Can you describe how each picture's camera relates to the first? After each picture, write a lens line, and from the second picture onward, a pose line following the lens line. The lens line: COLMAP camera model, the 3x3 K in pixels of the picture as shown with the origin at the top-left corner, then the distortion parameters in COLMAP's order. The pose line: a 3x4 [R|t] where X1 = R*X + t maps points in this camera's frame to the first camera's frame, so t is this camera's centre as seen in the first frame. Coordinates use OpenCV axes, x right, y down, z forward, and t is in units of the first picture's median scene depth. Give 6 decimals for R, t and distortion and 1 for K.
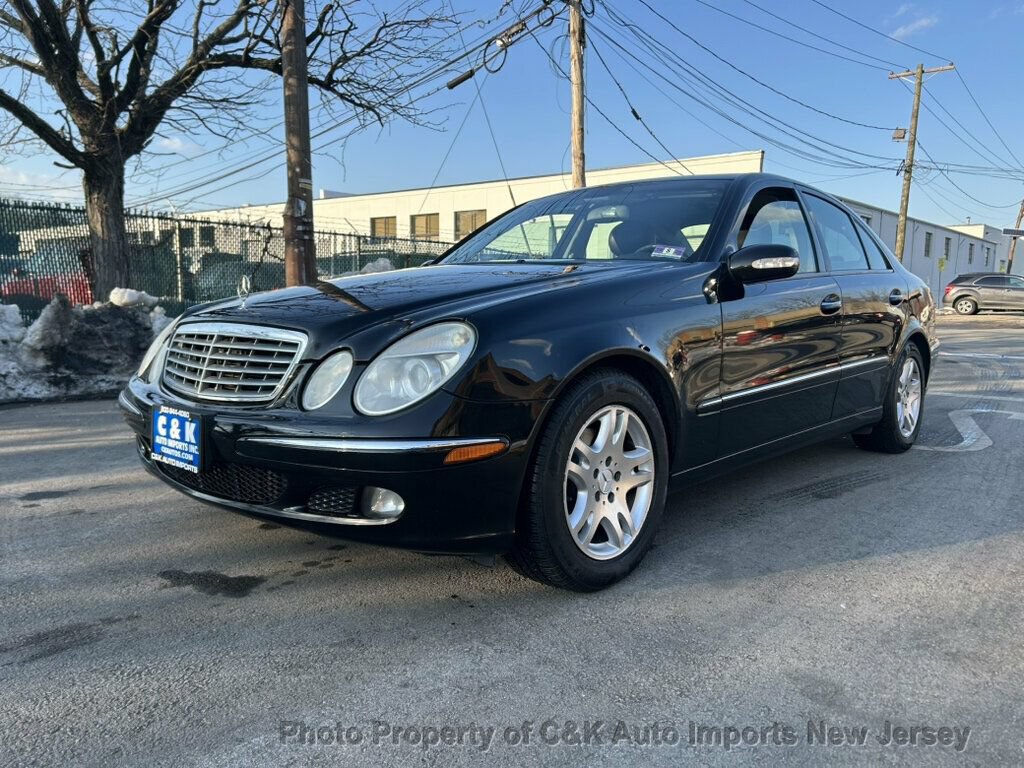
lens RADIAL K [[769.6, 0, 516.9], [0, 769.6, 387.5], [0, 0, 1]] dist [0.052442, -0.057433]
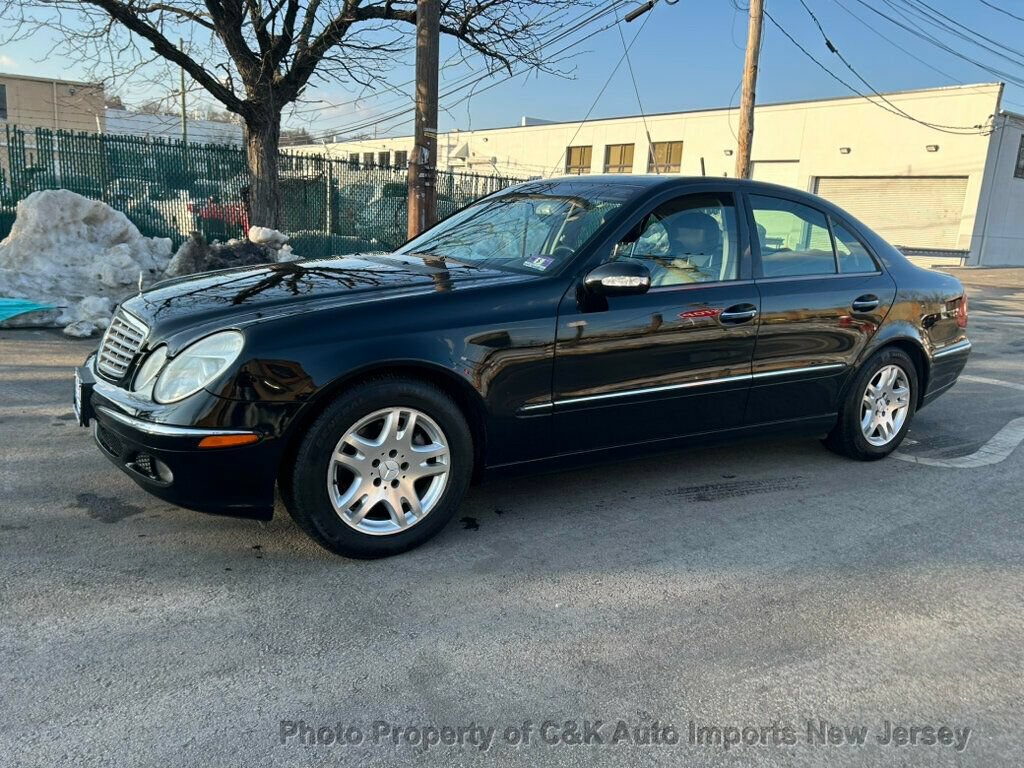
lens RADIAL K [[769.6, 0, 529.5], [0, 769.6, 381.7], [0, 0, 1]] dist [0.052442, -0.057433]
pose [[0.966731, 0.100993, -0.235015, 0.360696], [-0.080867, 0.992303, 0.093781, -0.086605], [0.242677, -0.071656, 0.967457, -0.050389]]
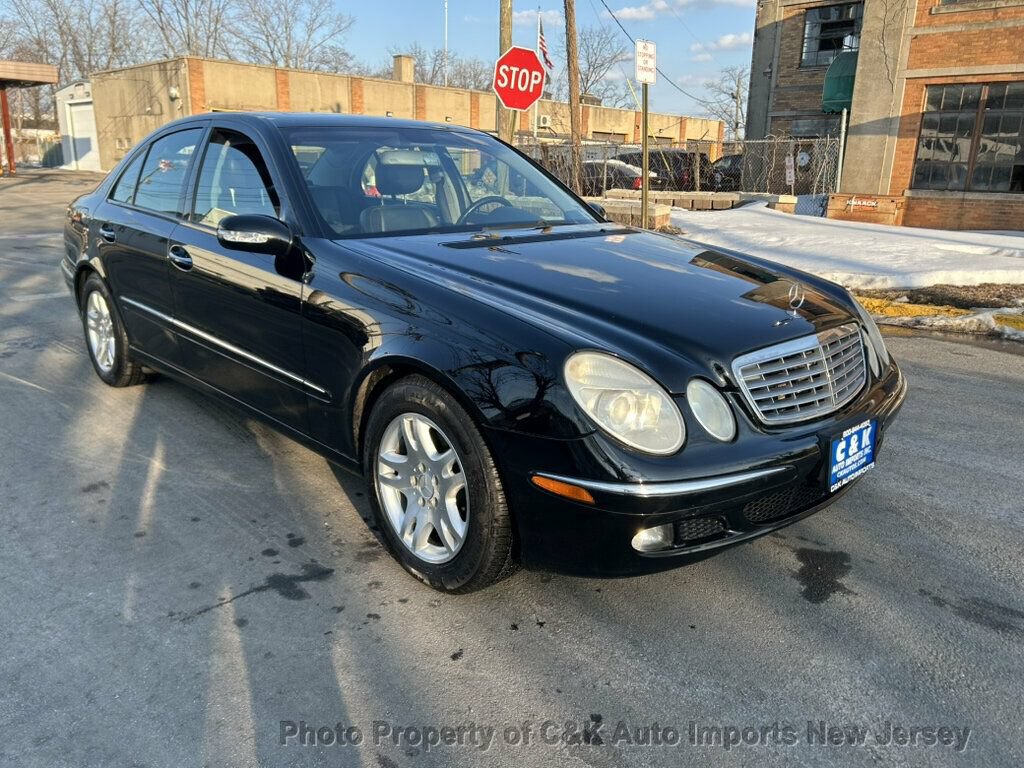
lens RADIAL K [[769.6, 0, 506.7], [0, 769.6, 382.0], [0, 0, 1]] dist [0.052442, -0.057433]
pose [[0.079392, -0.278312, 0.957204, -0.850376], [0.099848, 0.957626, 0.270153, -0.205760], [-0.991830, 0.074127, 0.103816, 0.799257]]
